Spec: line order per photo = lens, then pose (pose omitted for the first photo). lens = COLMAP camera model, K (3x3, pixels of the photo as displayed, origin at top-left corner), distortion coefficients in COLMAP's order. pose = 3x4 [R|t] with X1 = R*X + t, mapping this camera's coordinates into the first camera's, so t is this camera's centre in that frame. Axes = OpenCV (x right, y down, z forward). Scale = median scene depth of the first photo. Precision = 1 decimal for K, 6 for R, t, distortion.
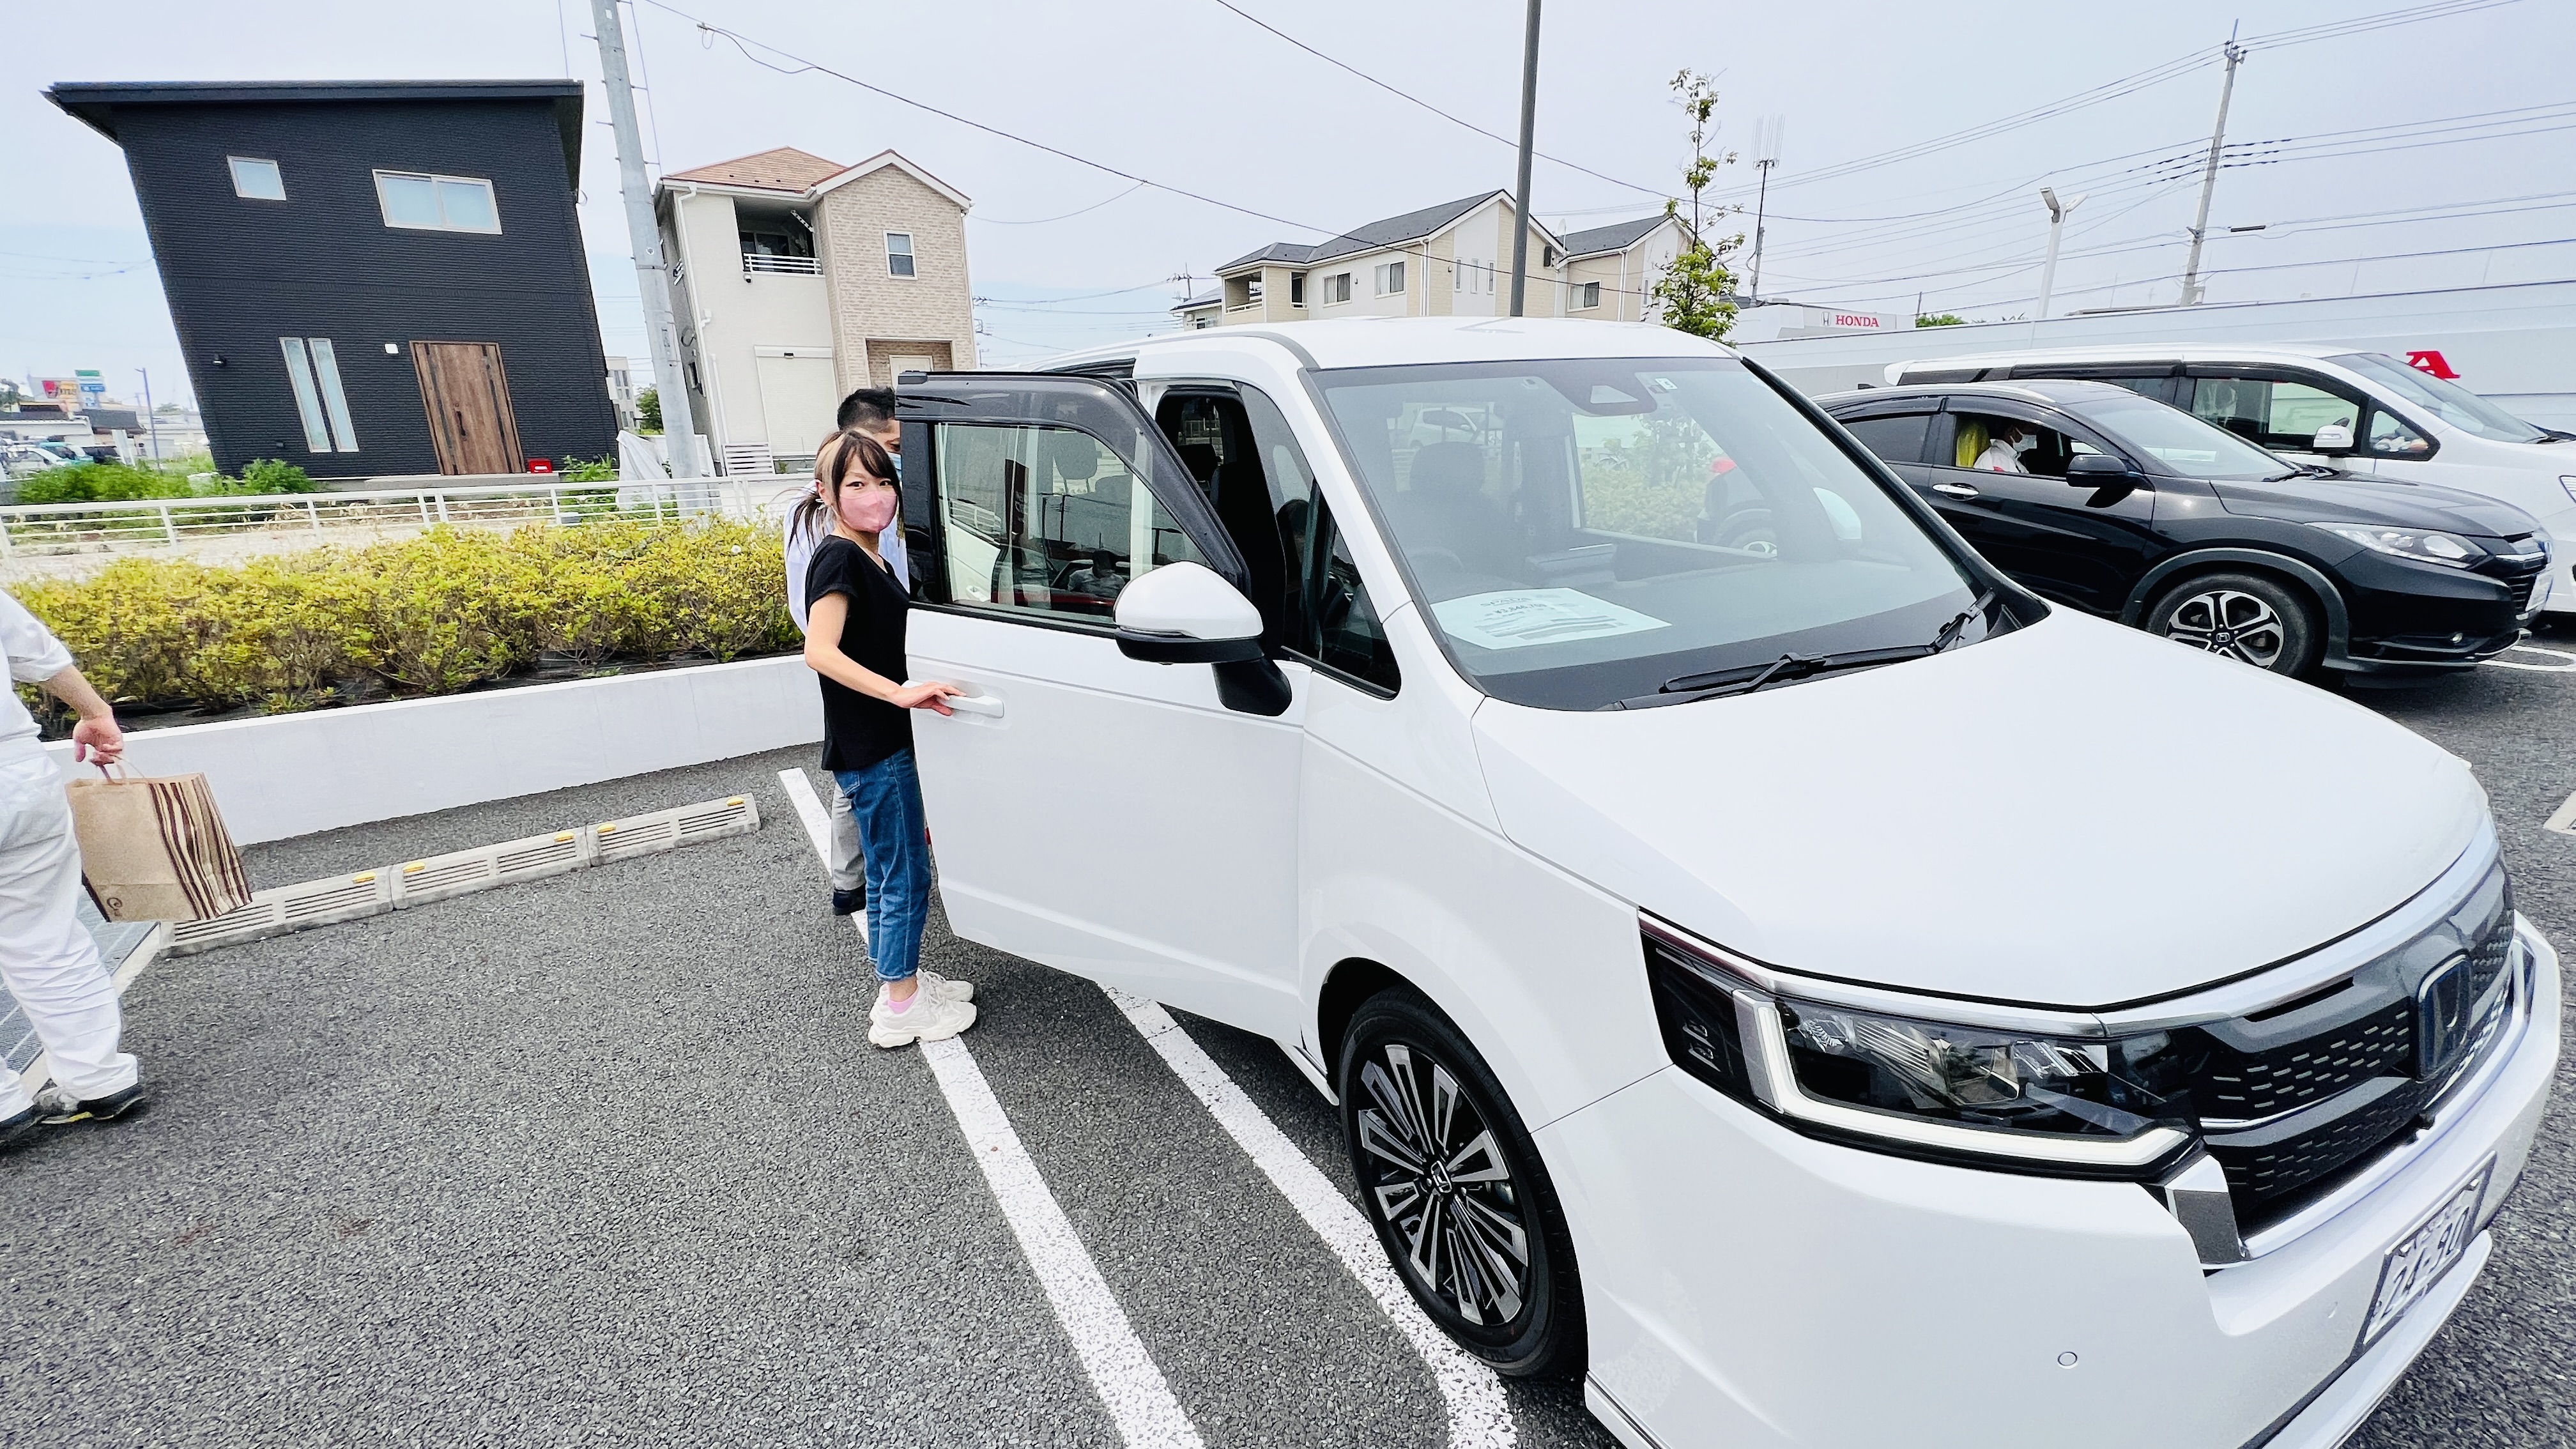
lens RADIAL K [[1033.2, 0, 1286.4], [0, 1033.2, 724.2], [0, 0, 1]] dist [-0.004419, 0.000801]
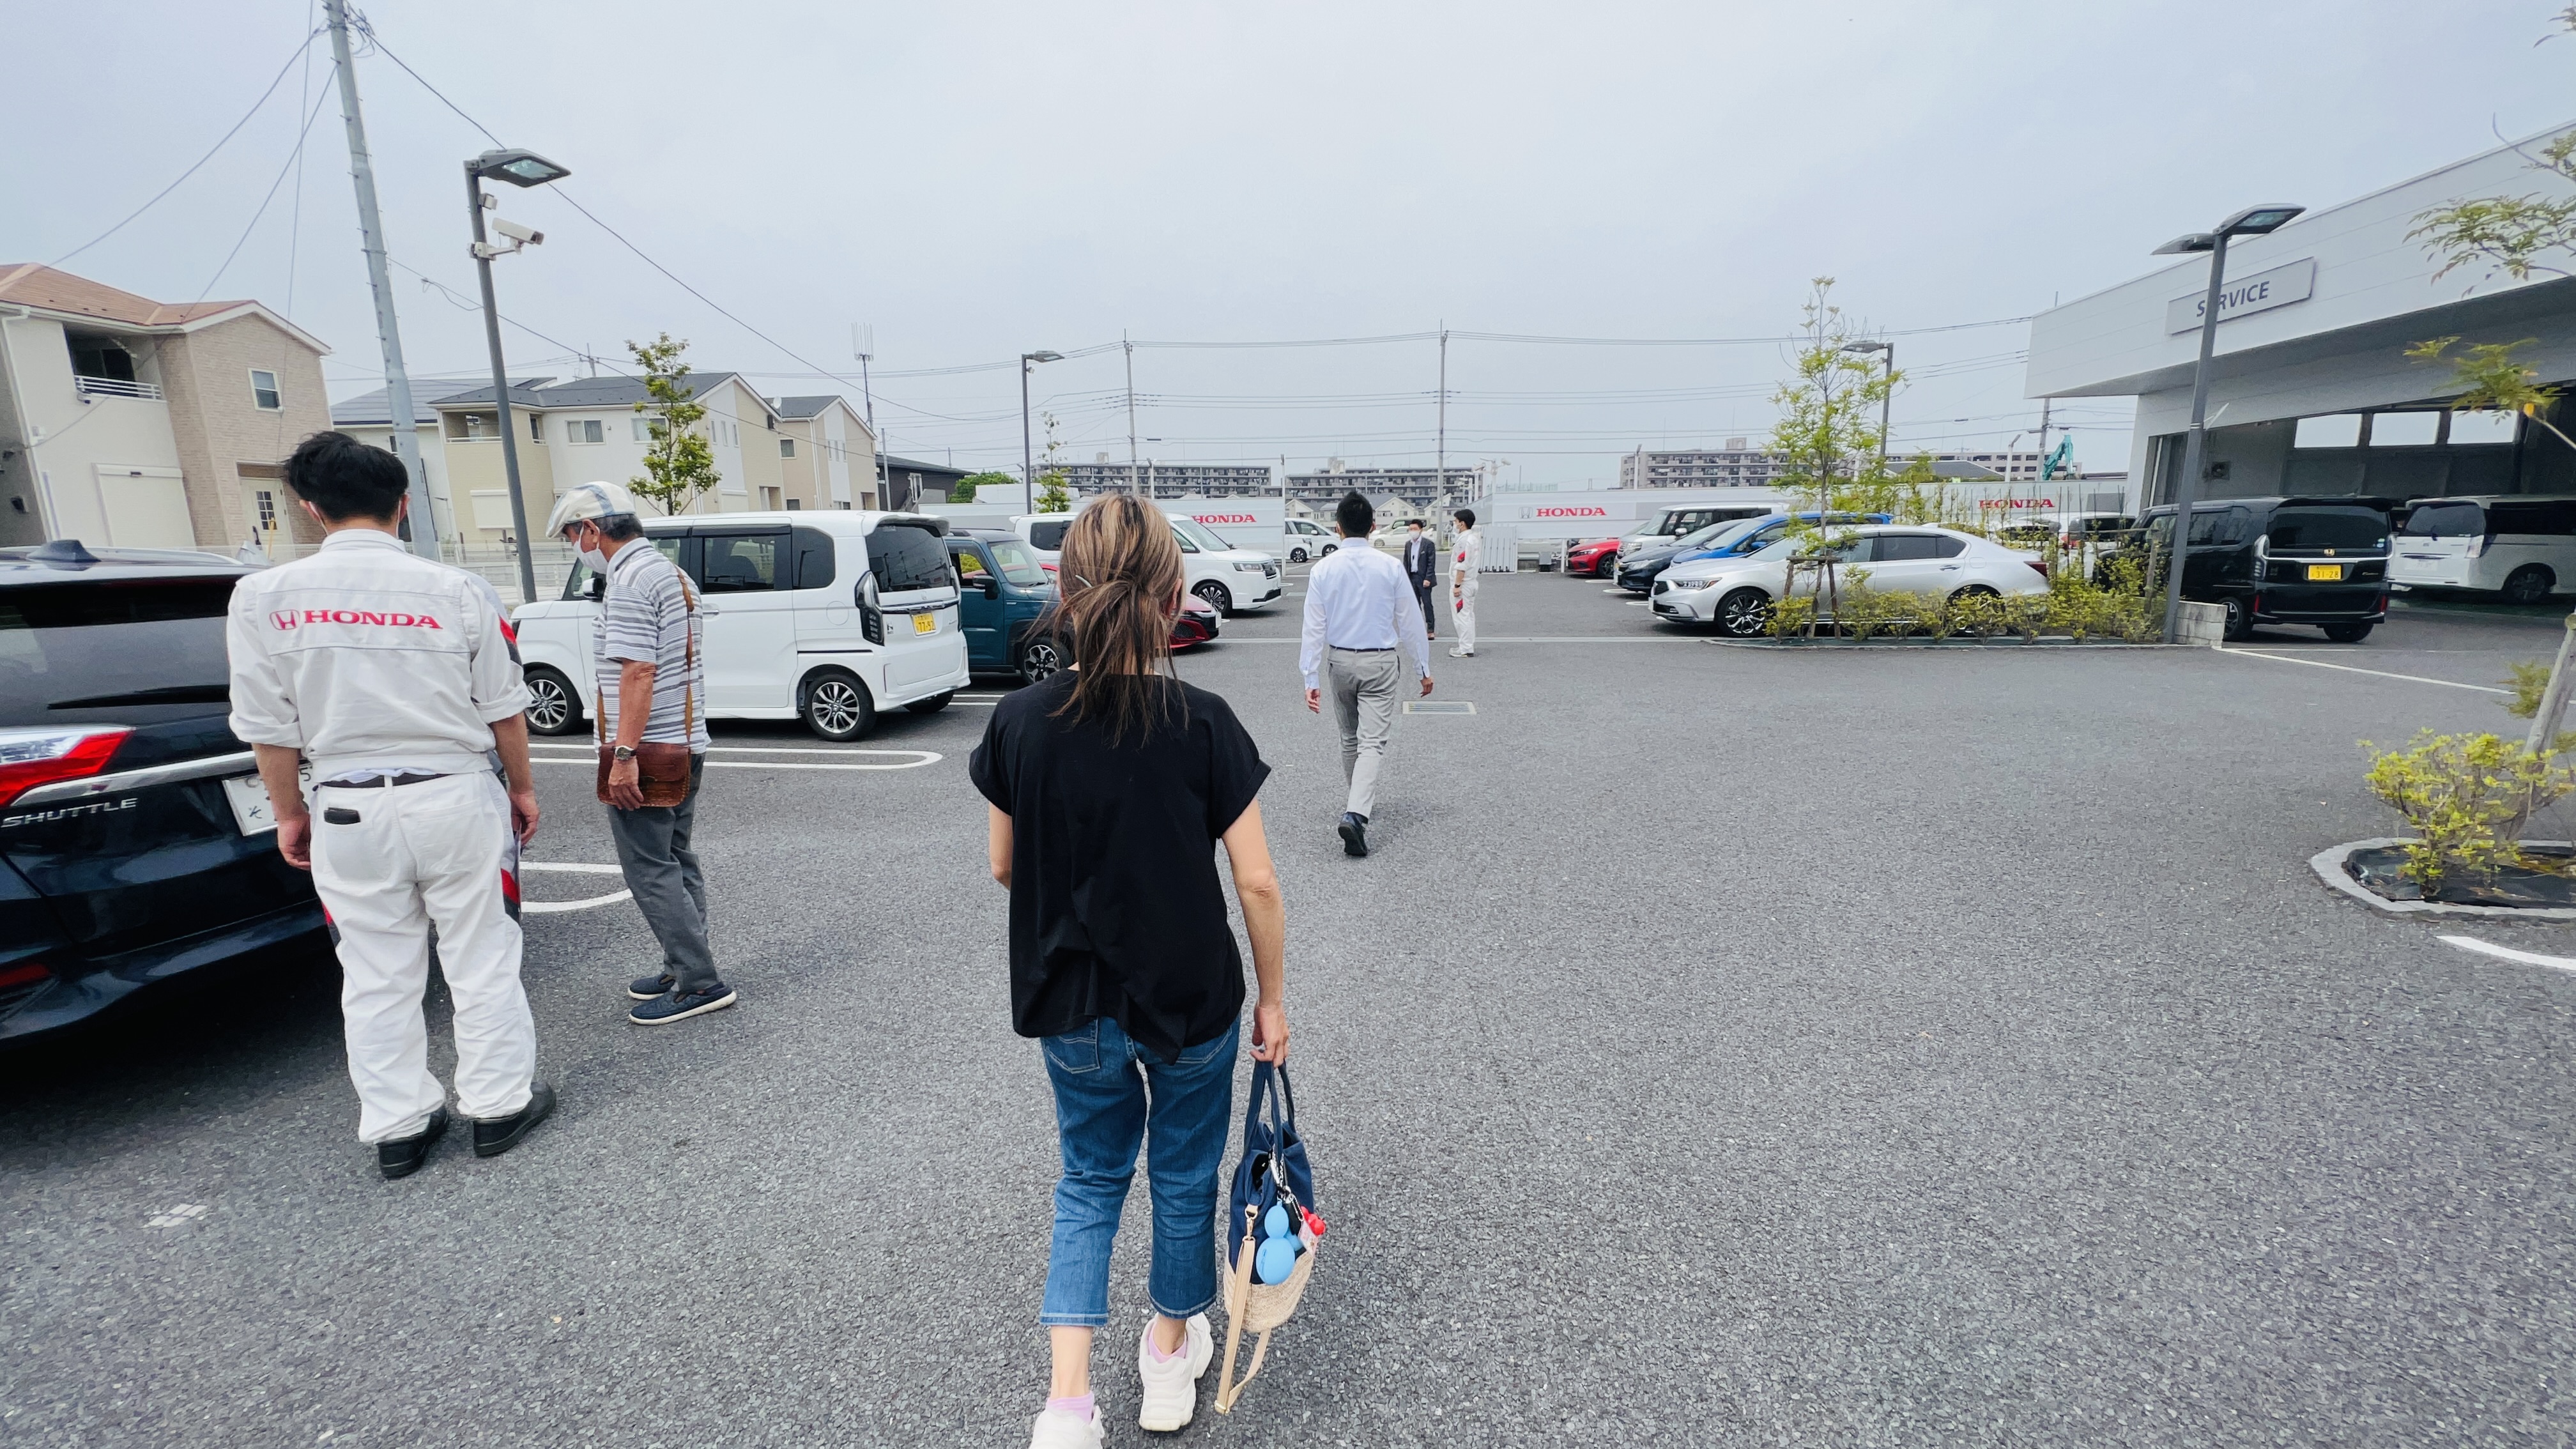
lens RADIAL K [[1031.4, 0, 1285.1], [0, 1031.4, 724.2], [0, 0, 1]] dist [-0.003040, -0.000250]
pose [[0.649951, -0.132161, 0.748397, -0.532536], [0.218489, 0.975683, -0.017451, 0.148426], [-0.727892, 0.174859, 0.663022, -0.453312]]
